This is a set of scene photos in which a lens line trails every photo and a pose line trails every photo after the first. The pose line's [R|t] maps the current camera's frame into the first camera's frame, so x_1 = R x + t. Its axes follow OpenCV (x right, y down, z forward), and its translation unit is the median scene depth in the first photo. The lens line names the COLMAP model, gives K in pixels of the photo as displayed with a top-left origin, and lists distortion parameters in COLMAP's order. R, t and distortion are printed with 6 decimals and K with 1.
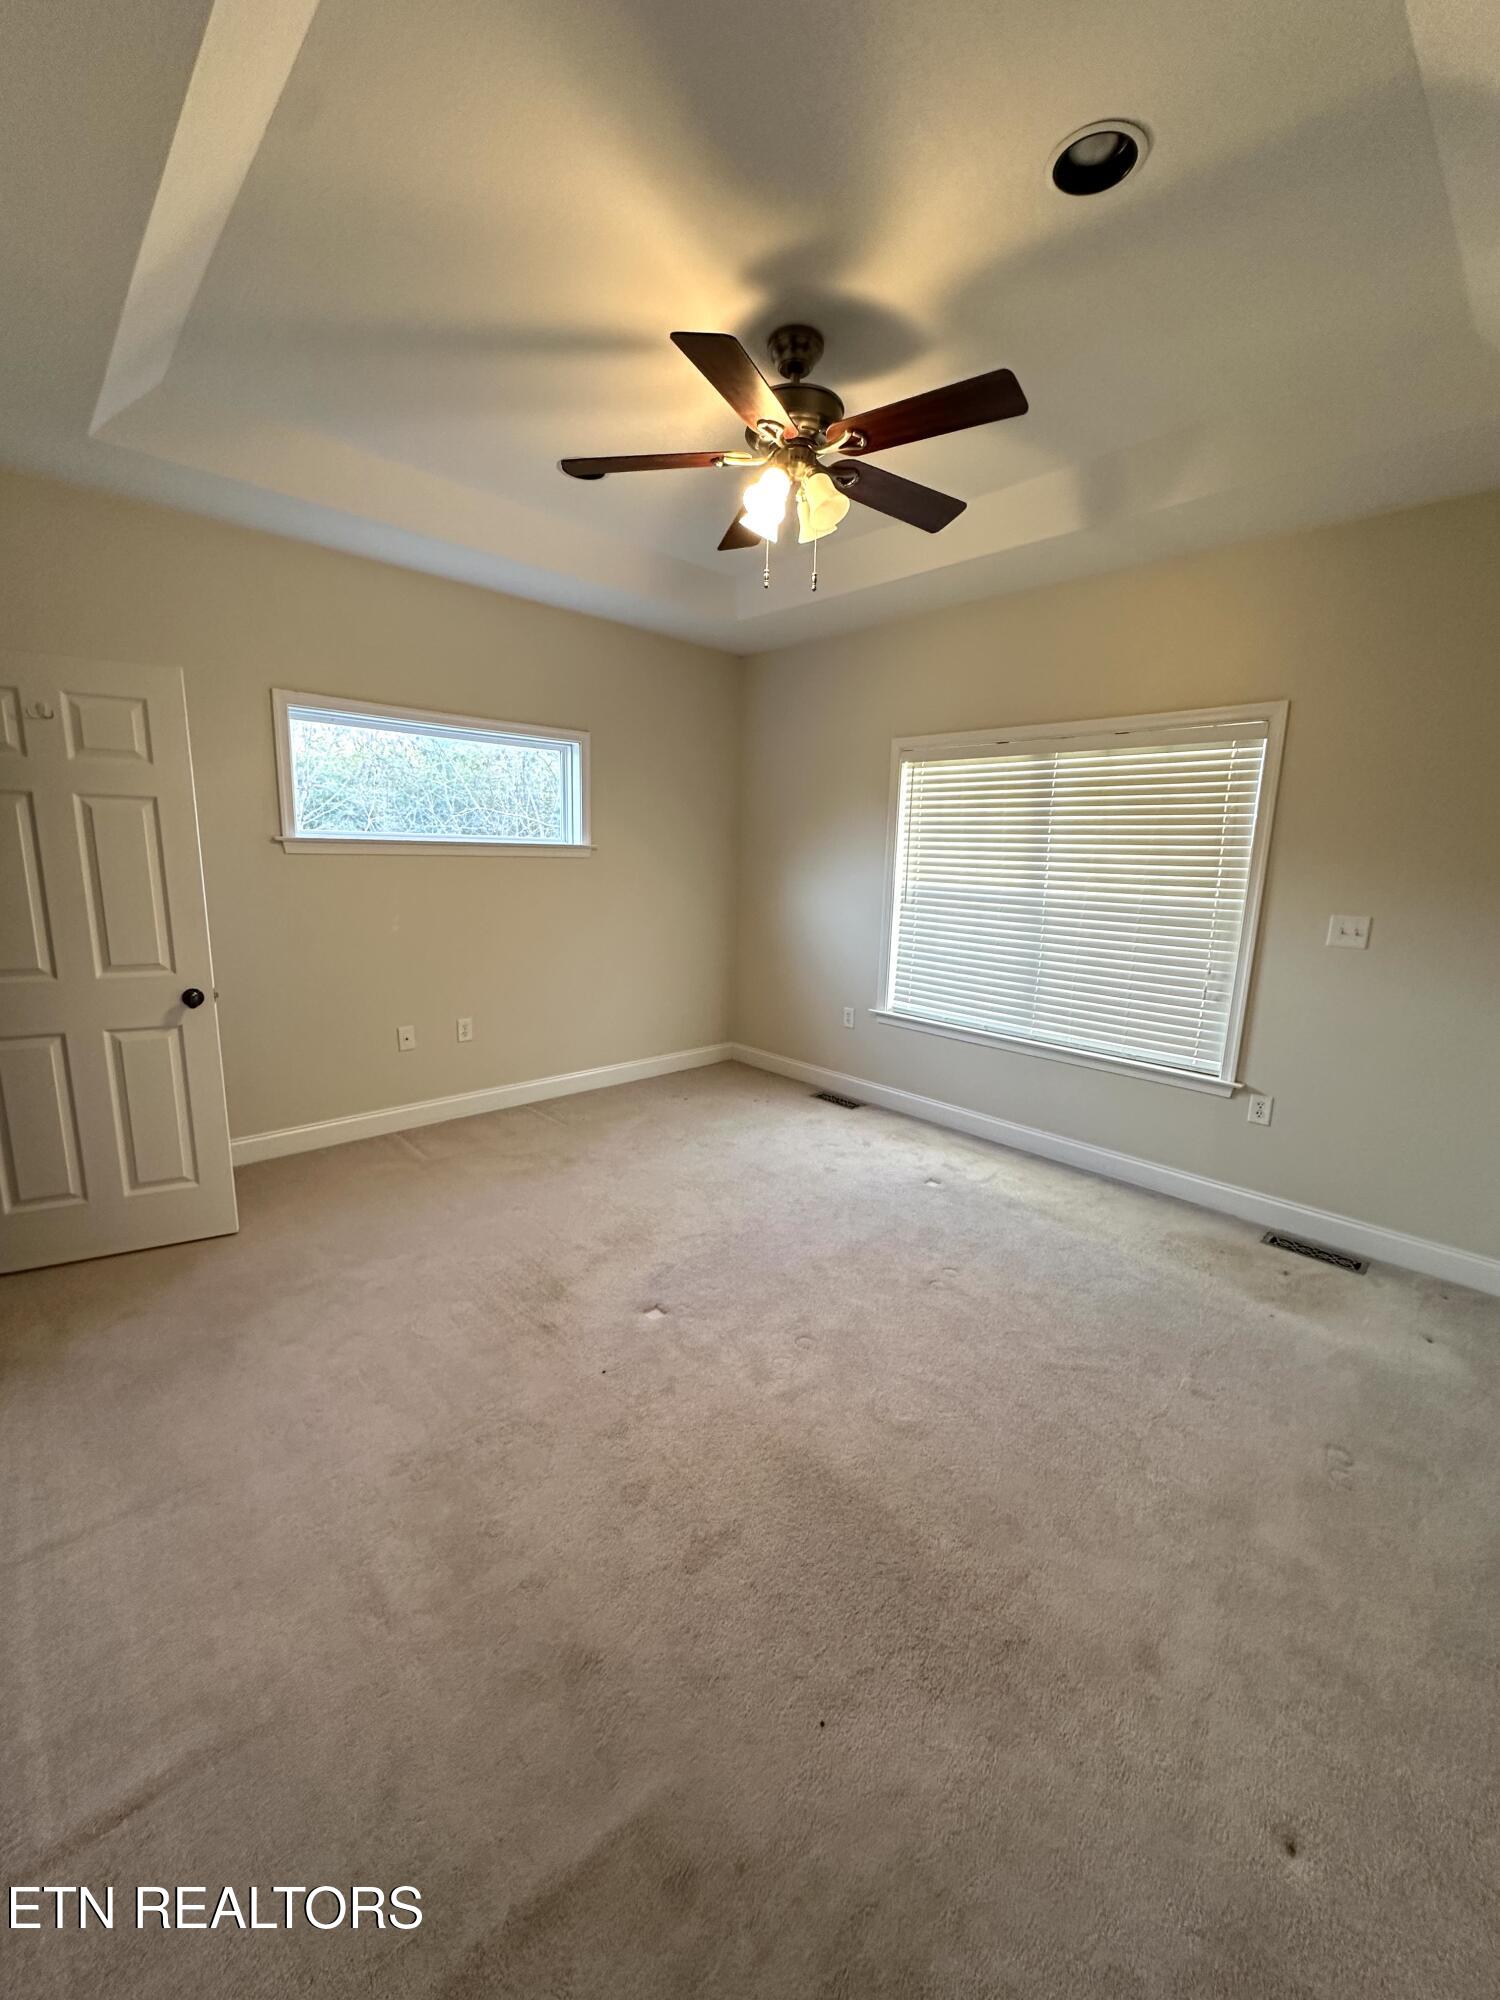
lens RADIAL K [[802.8, 0, 744.9], [0, 802.8, 1001.6], [0, 0, 1]] dist [-0.000161, -0.000011]
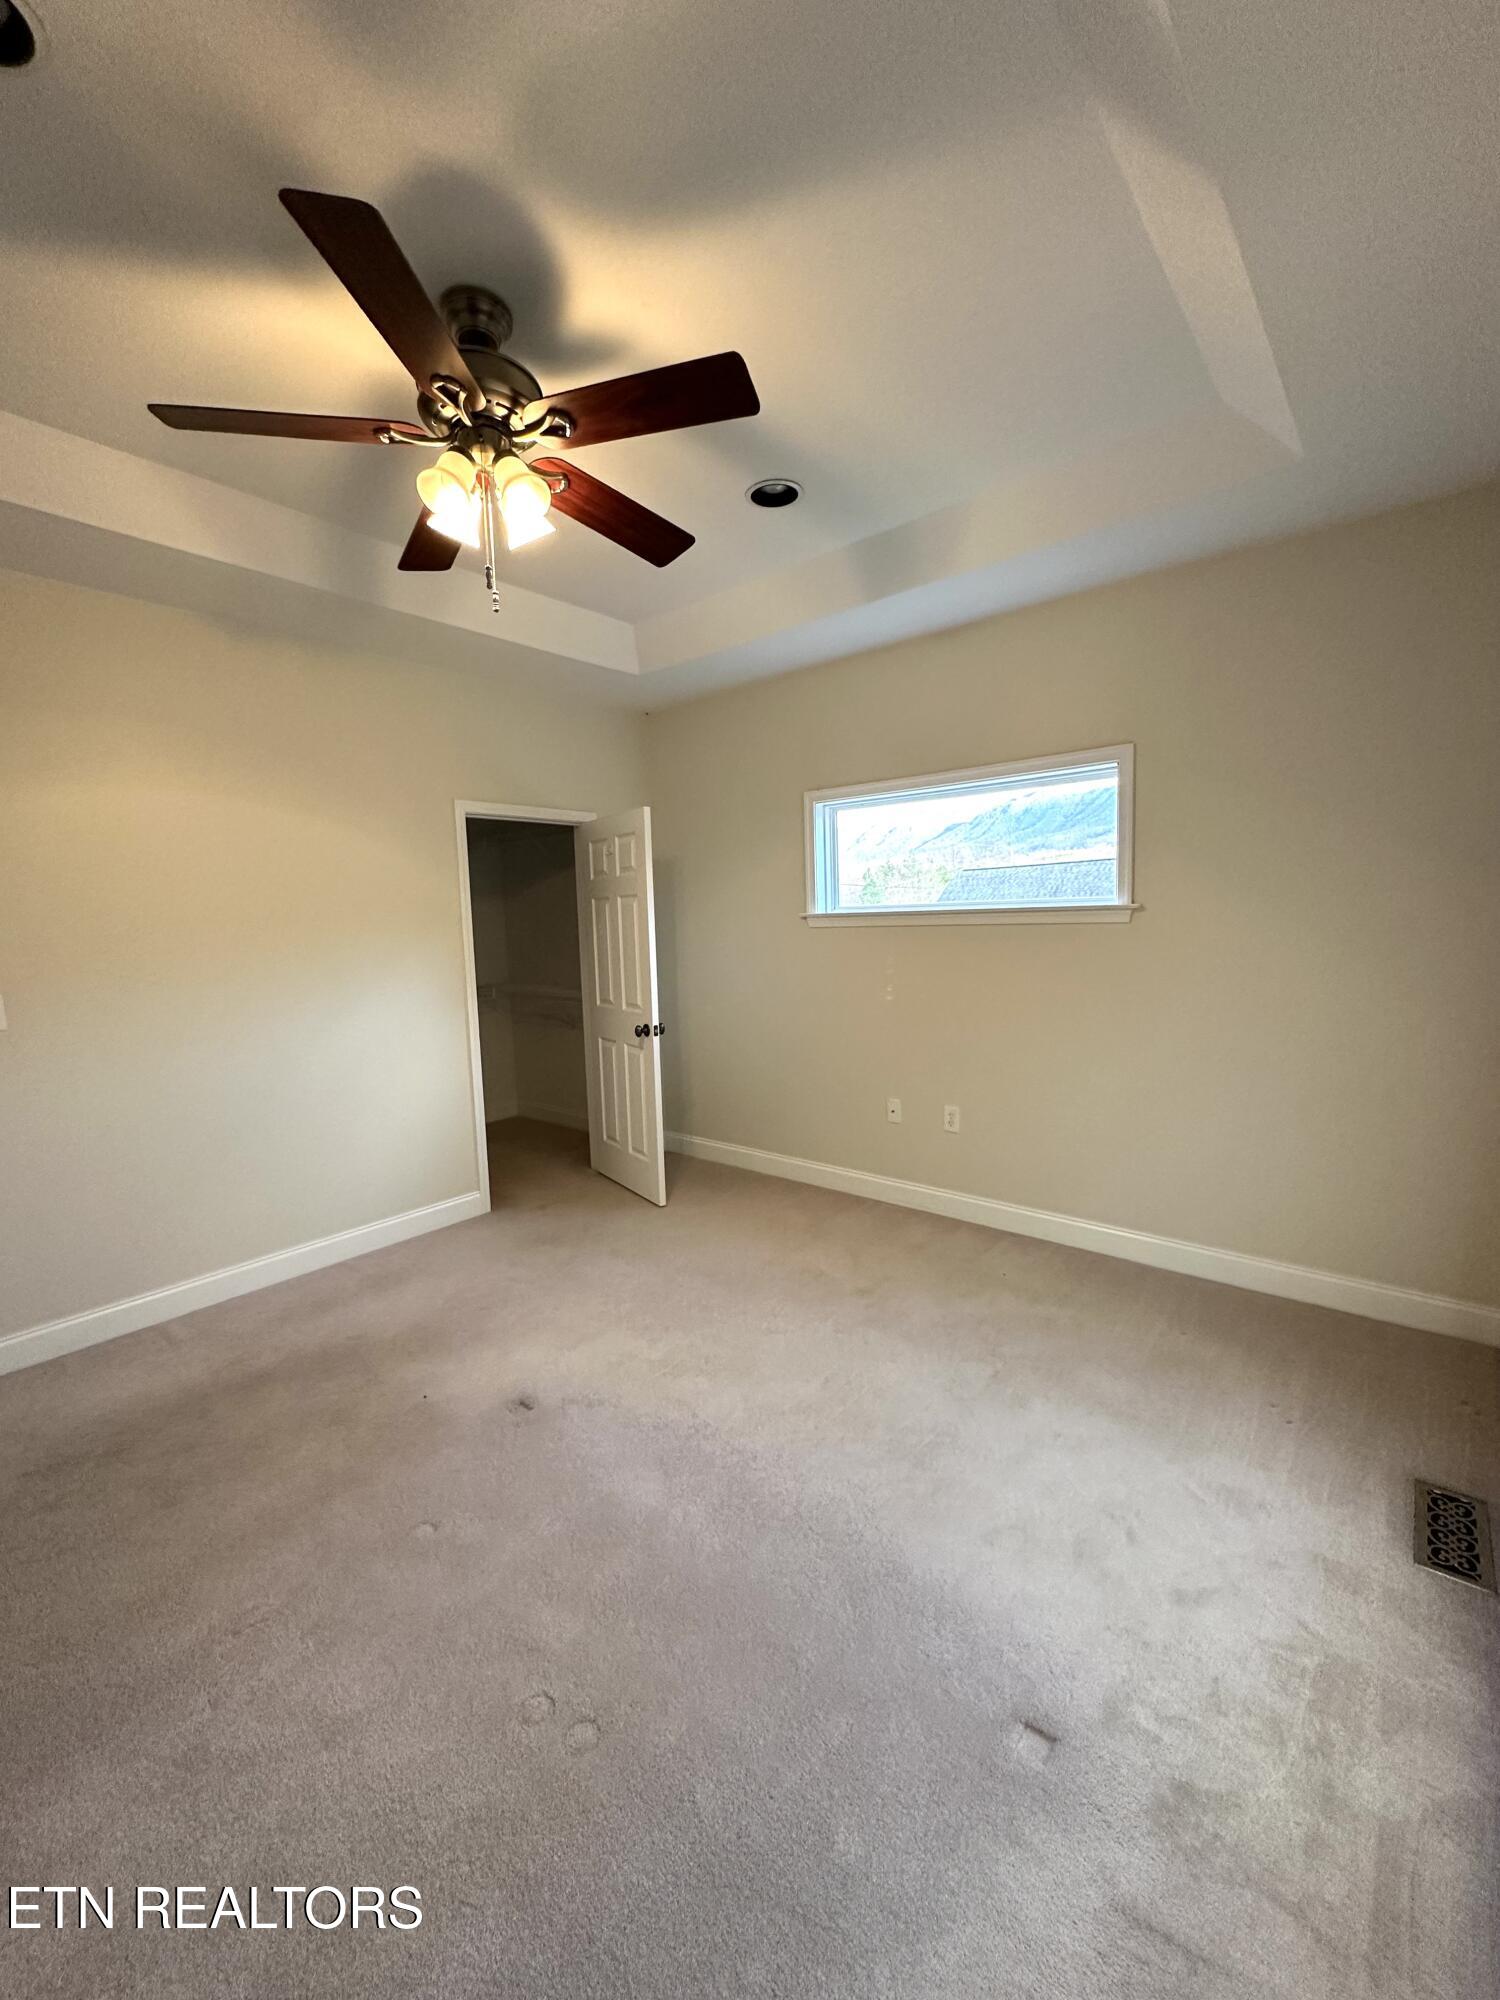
lens RADIAL K [[802.8, 0, 746.8], [0, 802.8, 993.9], [0, 0, 1]] dist [-0.000161, -0.000011]
pose [[0.109268, 0.071789, -0.991417, 0.506332], [-0.150761, 0.987047, 0.054856, -0.117835], [0.982513, 0.143473, 0.118675, 0.664979]]
